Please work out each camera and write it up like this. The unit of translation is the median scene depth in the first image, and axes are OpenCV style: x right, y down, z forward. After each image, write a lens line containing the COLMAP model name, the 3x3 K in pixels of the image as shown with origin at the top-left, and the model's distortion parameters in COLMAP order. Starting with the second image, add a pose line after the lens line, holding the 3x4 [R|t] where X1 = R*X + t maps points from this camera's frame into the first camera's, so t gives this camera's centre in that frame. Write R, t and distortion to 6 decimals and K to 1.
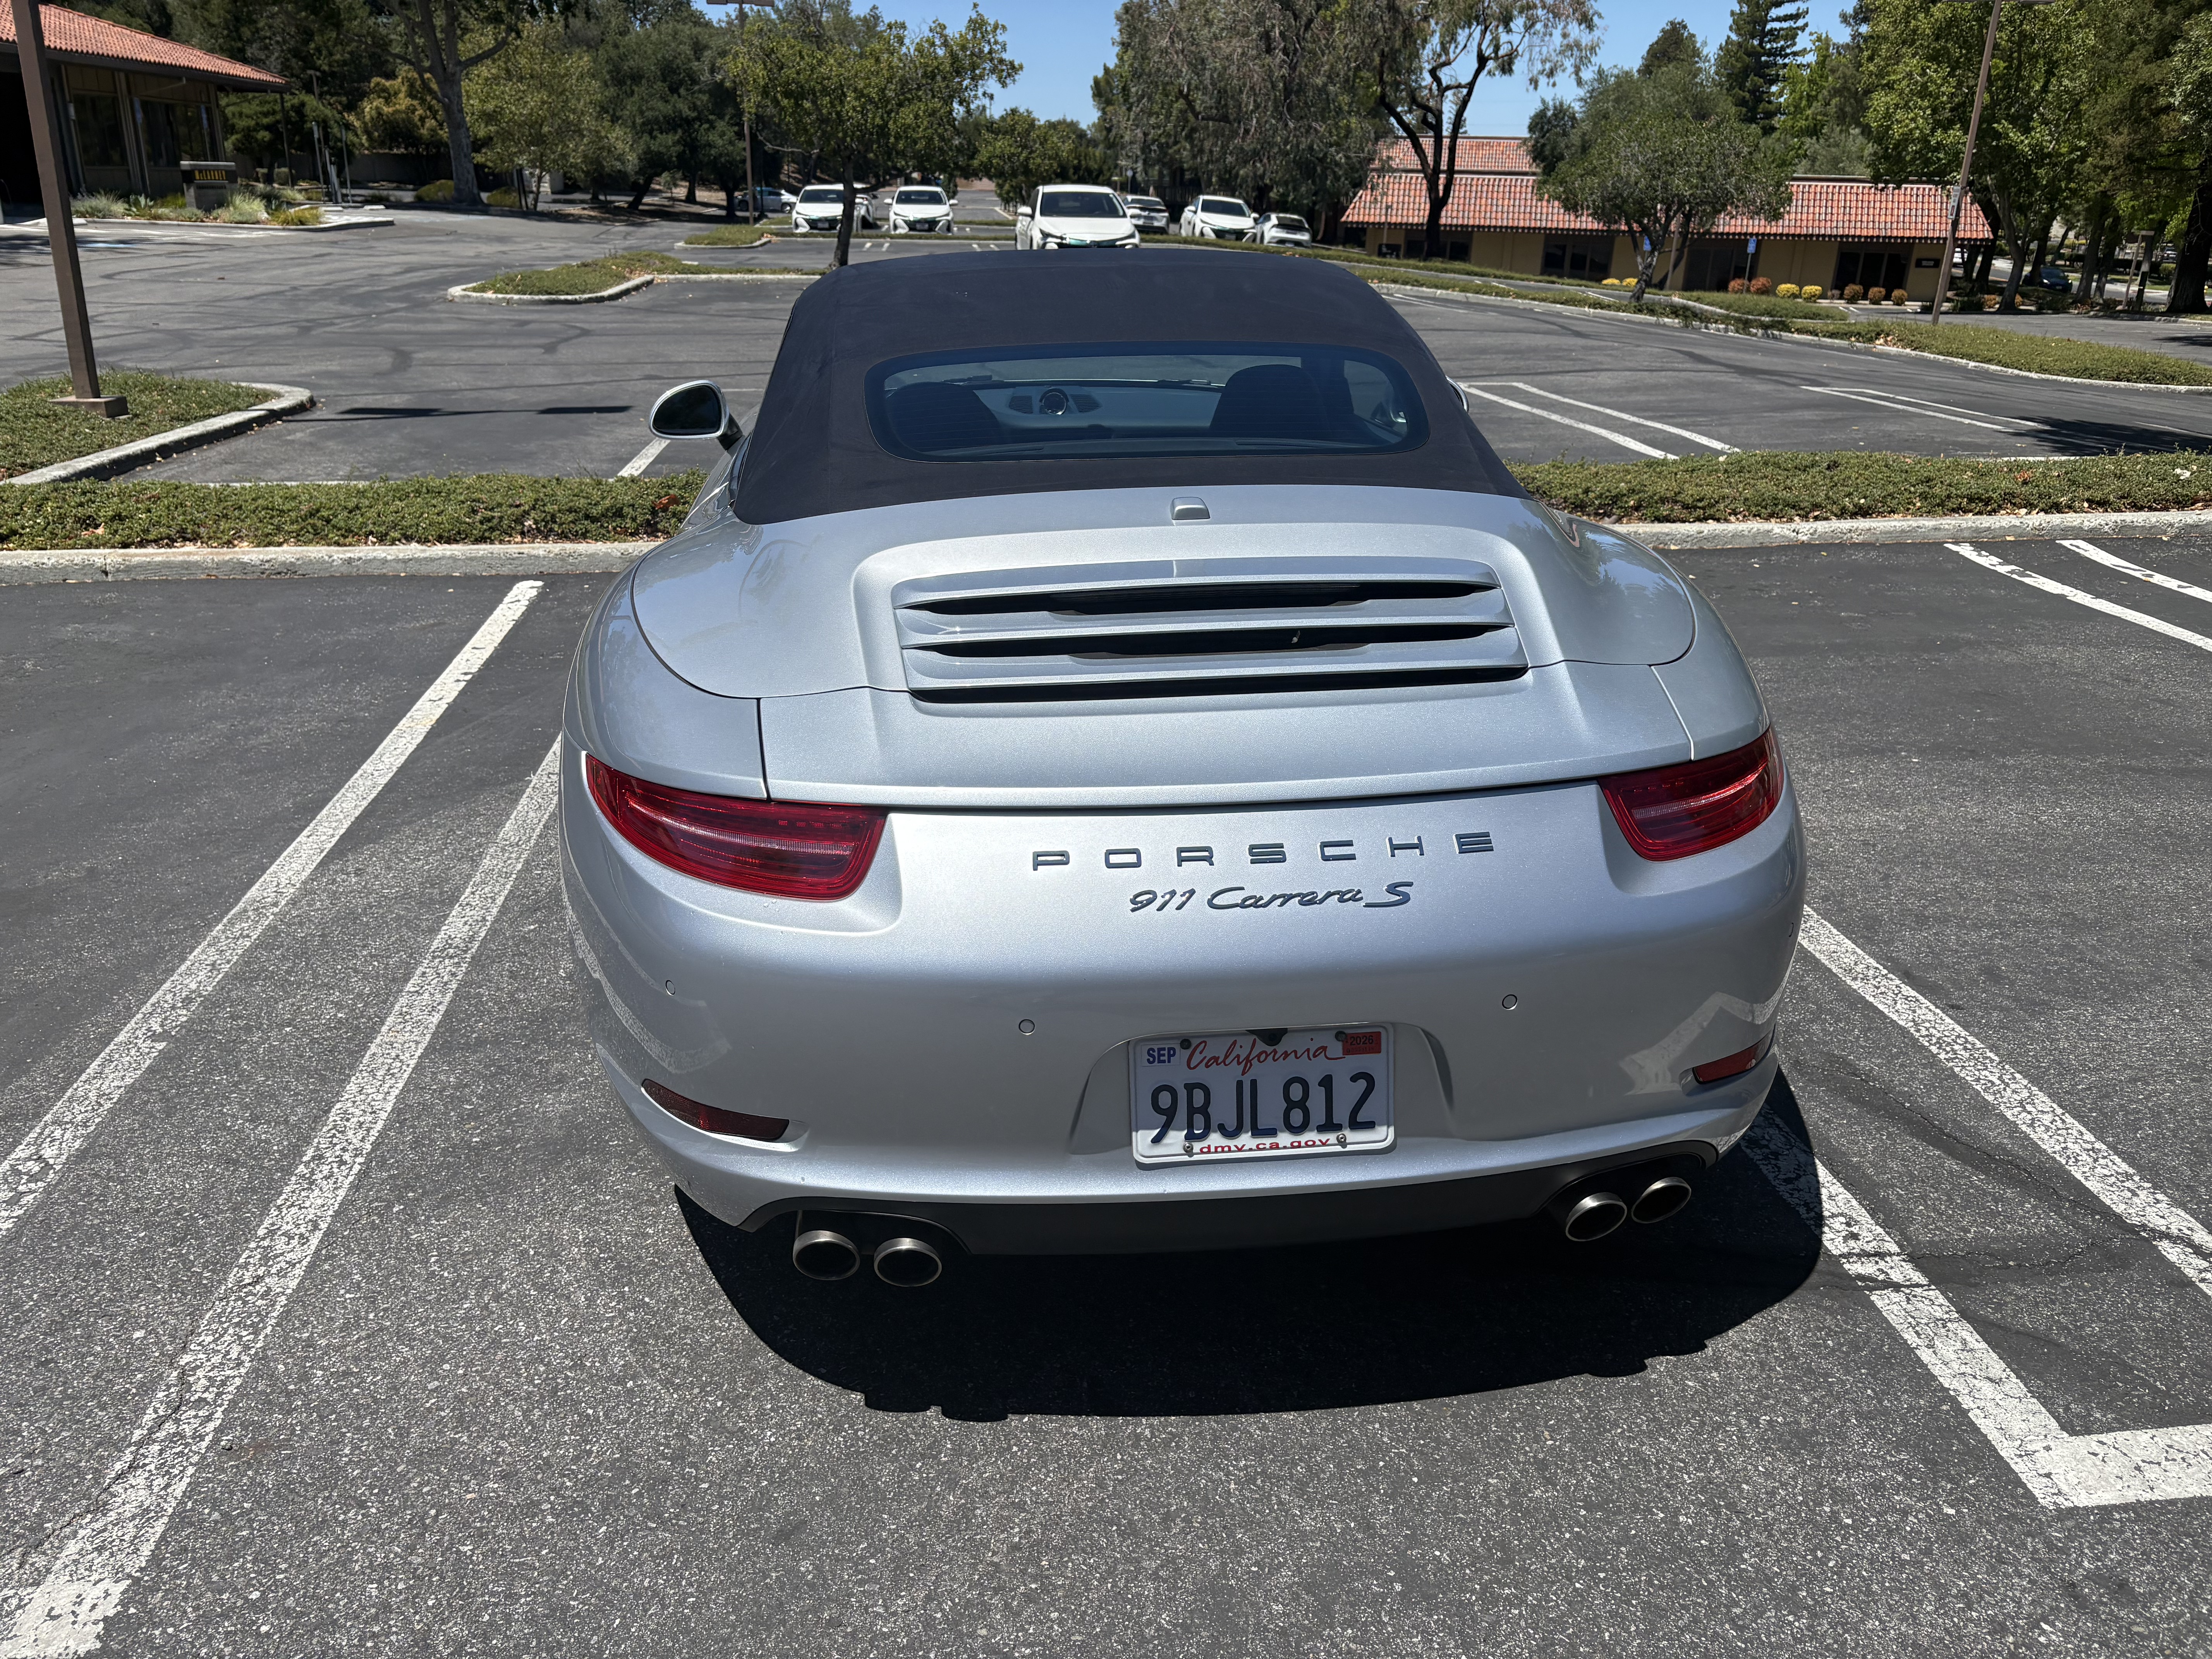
lens RADIAL K [[1675.8, 0, 1092.6], [0, 1675.8, 834.8], [0, 0, 1]] dist [0.050120, -0.057555]
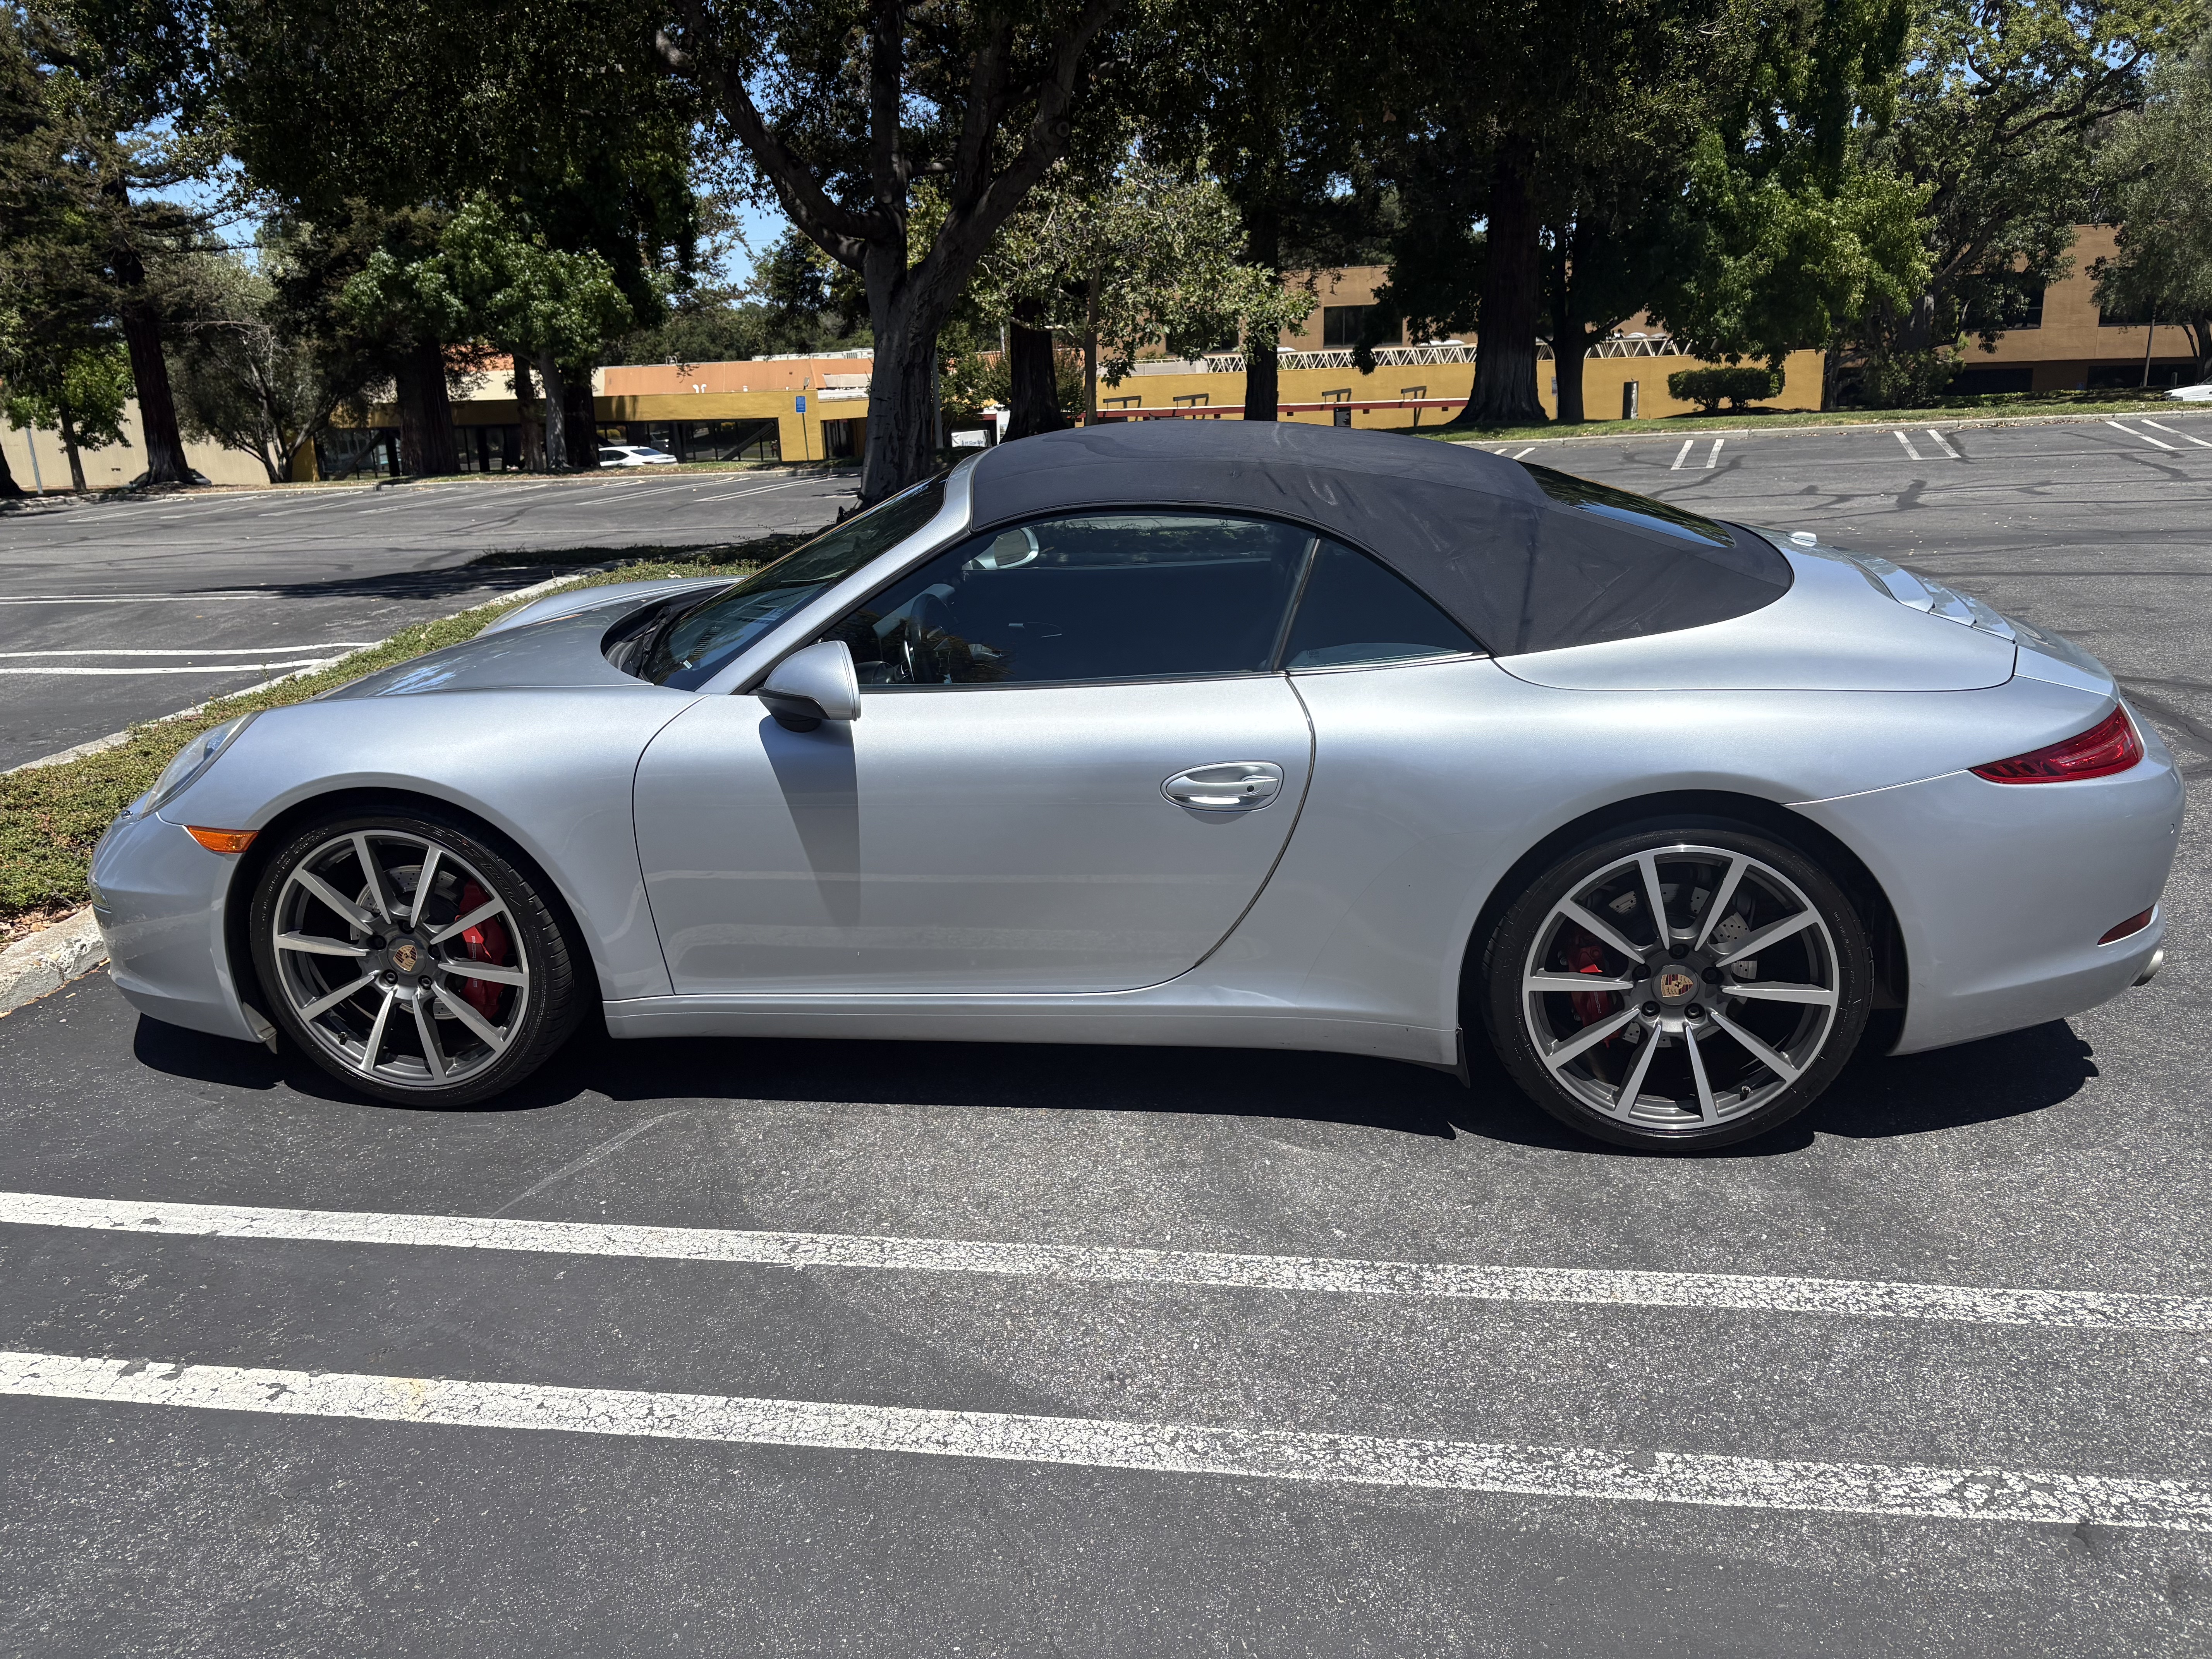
lens RADIAL K [[1677.5, 0, 1080.7], [0, 1677.5, 829.2], [0, 0, 1]] dist [0.019638, -0.007756]
pose [[0.229083, -0.297236, 0.926915, -1.046140], [0.390725, 0.900236, 0.192115, -0.328441], [-0.891546, 0.318159, 0.322367, 0.751097]]
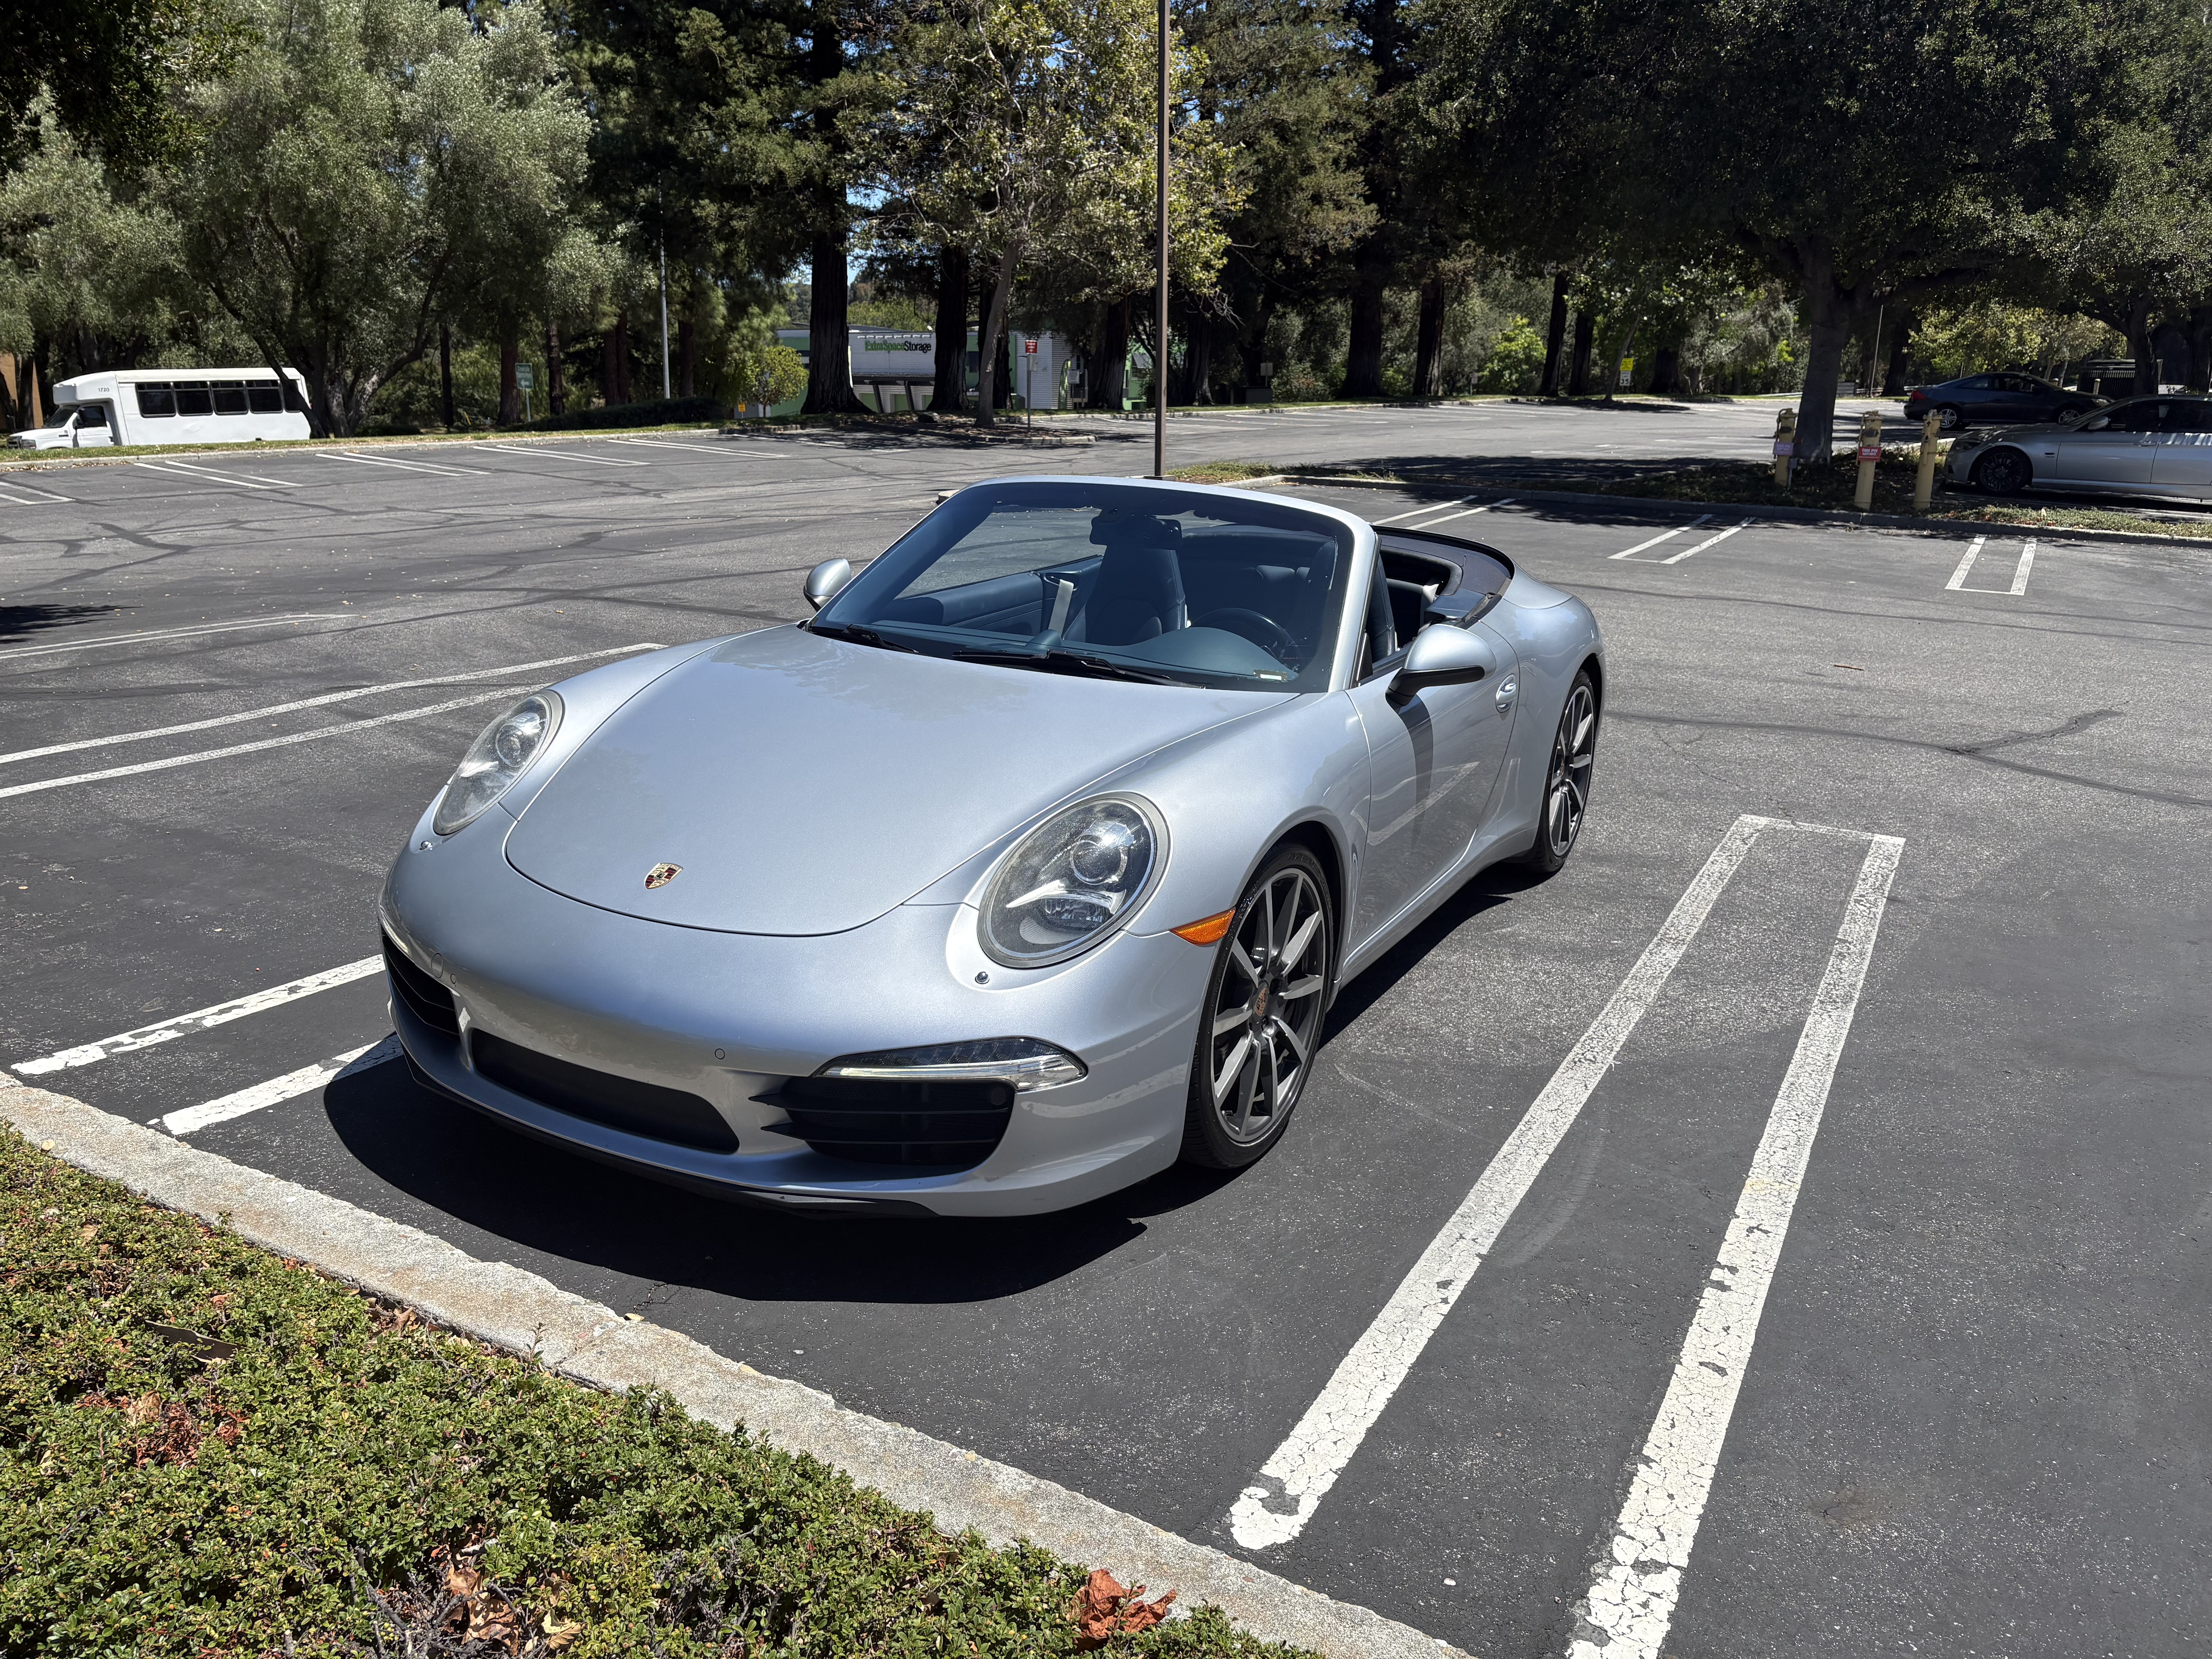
lens RADIAL K [[1711.6, 0, 1100.0], [0, 1711.6, 826.1], [0, 0, 1]] dist [0.052857, -0.056934]
pose [[-0.829978, -0.175709, 0.529398, -0.687320], [0.173466, 0.820722, 0.544357, -0.837306], [-0.530137, 0.543637, -0.650702, 2.019659]]
